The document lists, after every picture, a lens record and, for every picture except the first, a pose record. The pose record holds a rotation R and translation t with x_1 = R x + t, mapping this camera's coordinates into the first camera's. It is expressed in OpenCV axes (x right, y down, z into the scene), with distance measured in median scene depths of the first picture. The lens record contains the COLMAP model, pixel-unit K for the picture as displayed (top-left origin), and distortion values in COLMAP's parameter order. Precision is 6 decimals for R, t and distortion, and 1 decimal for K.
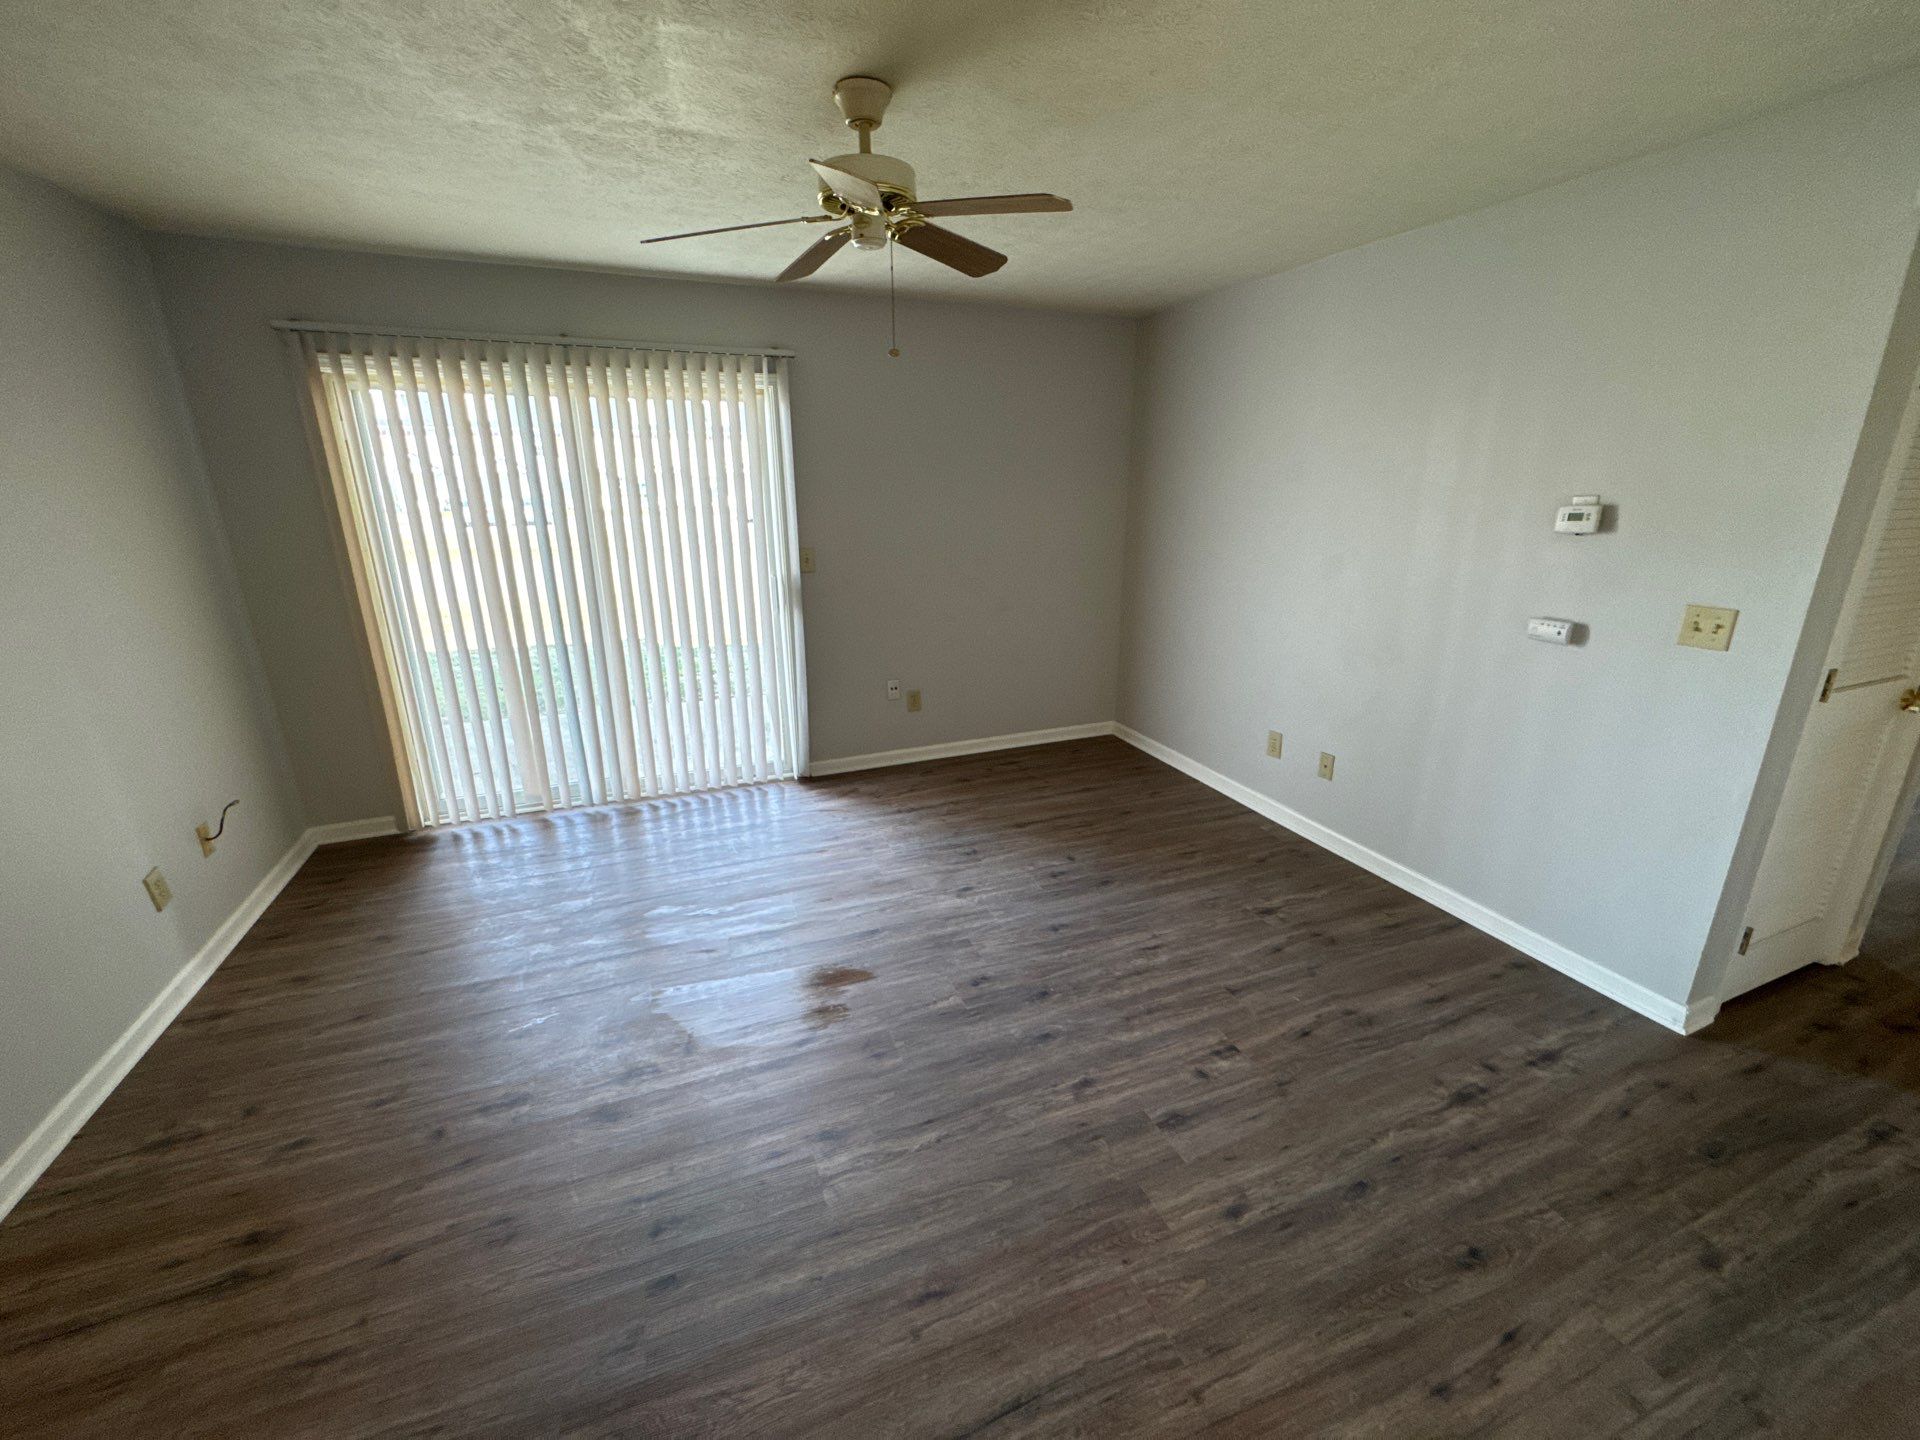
lens RADIAL K [[773.6, 0, 962.6], [0, 773.6, 726.6], [0, 0, 1]] dist [0.000207, 0.000074]
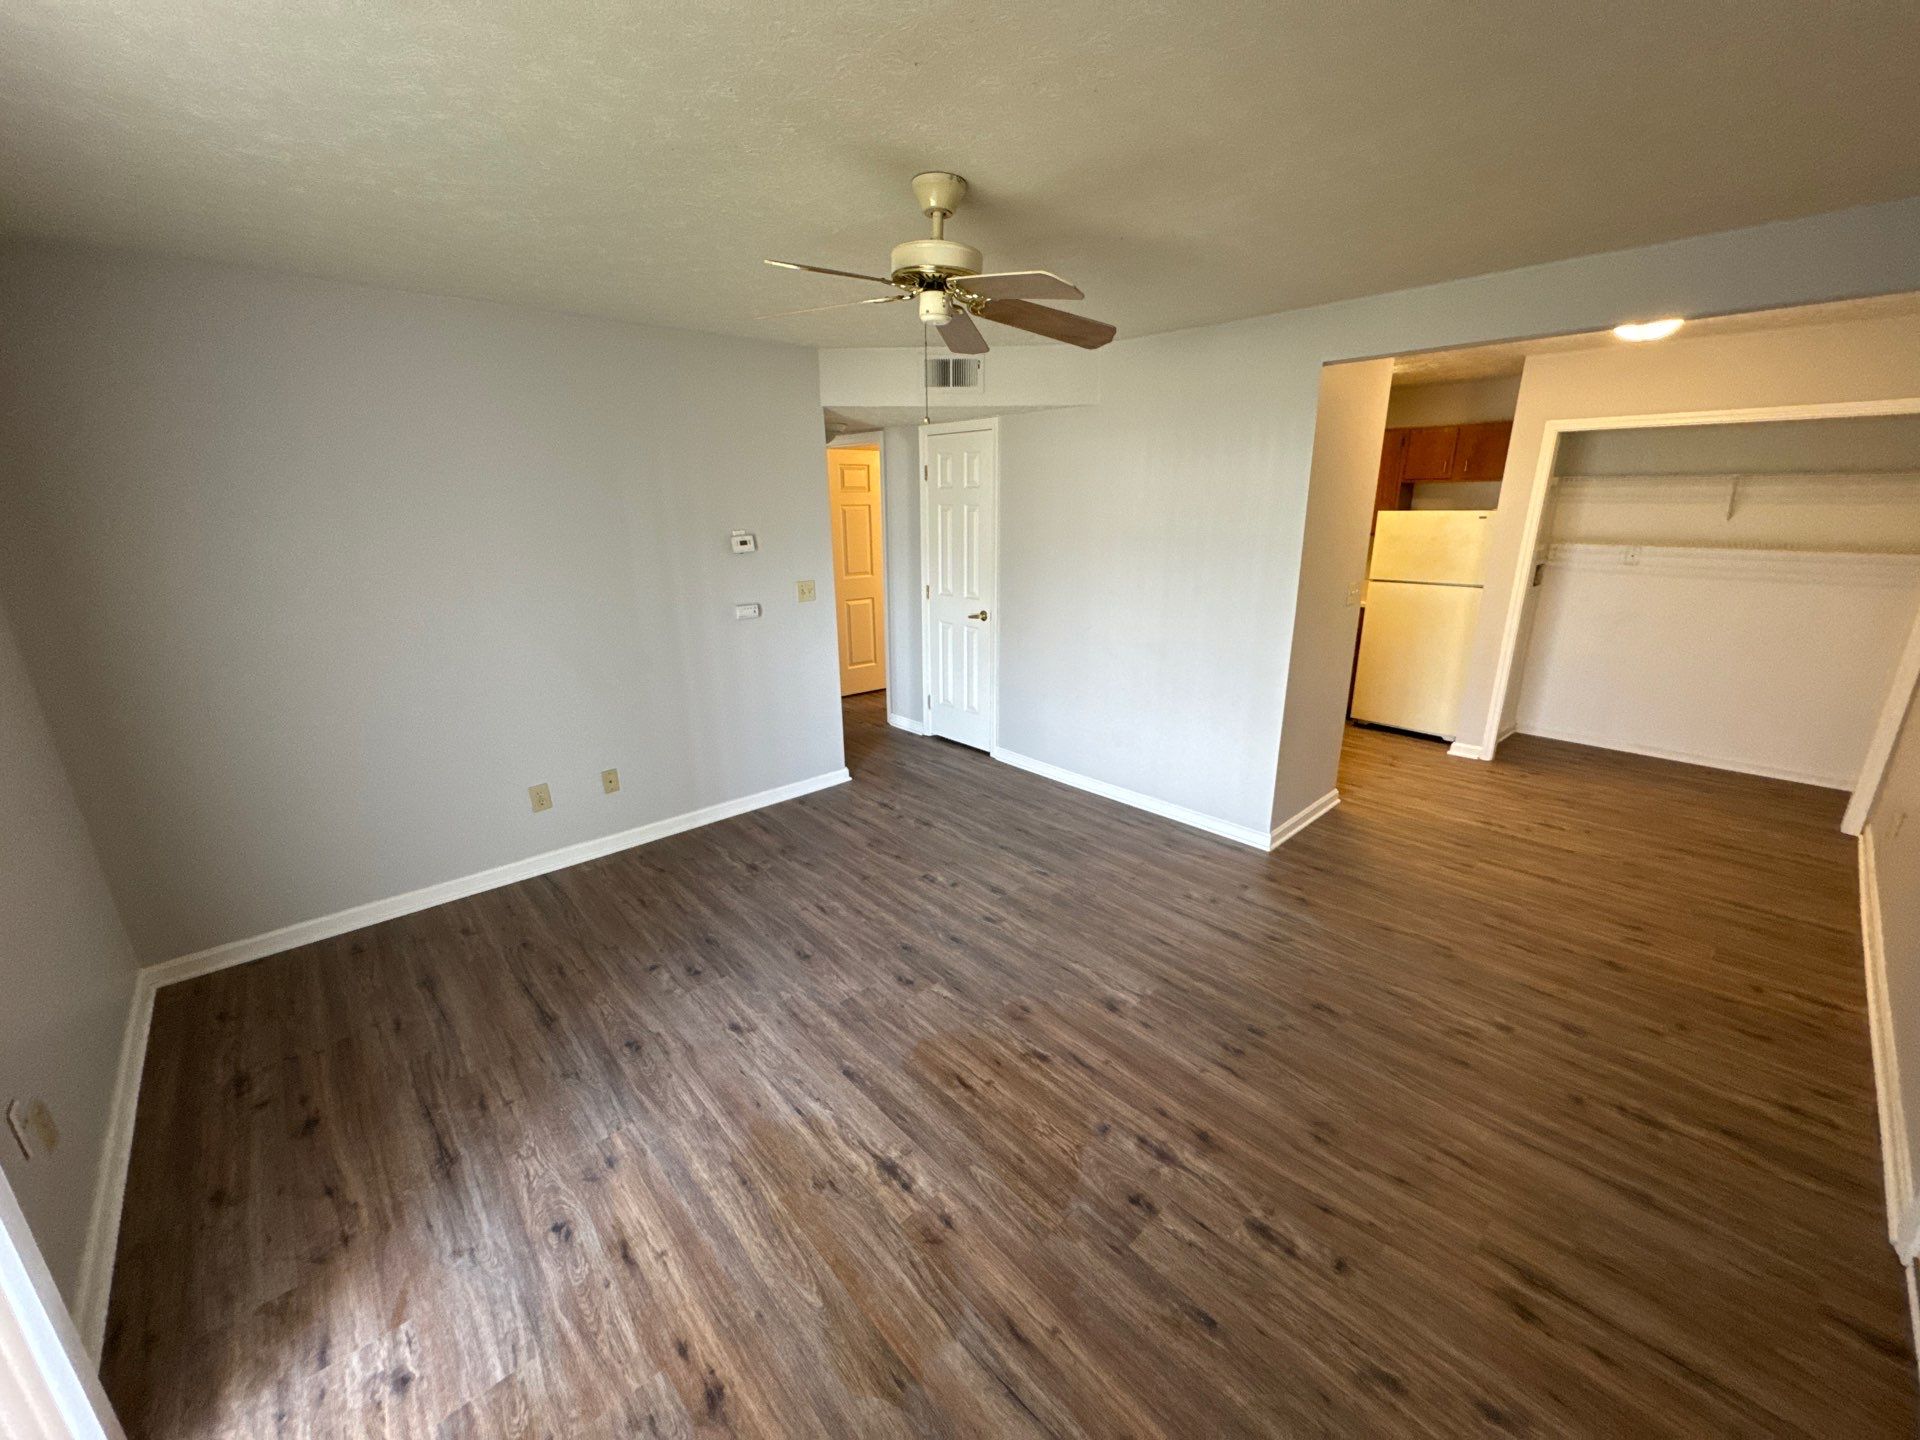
lens RADIAL K [[773.6, 0, 962.6], [0, 773.6, 726.6], [0, 0, 1]] dist [0.000207, 0.000074]
pose [[-0.363465, -0.260858, 0.894341, -0.848158], [0.291933, 0.879753, 0.375246, -0.356341], [-0.884685, 0.397477, -0.243606, 0.996221]]
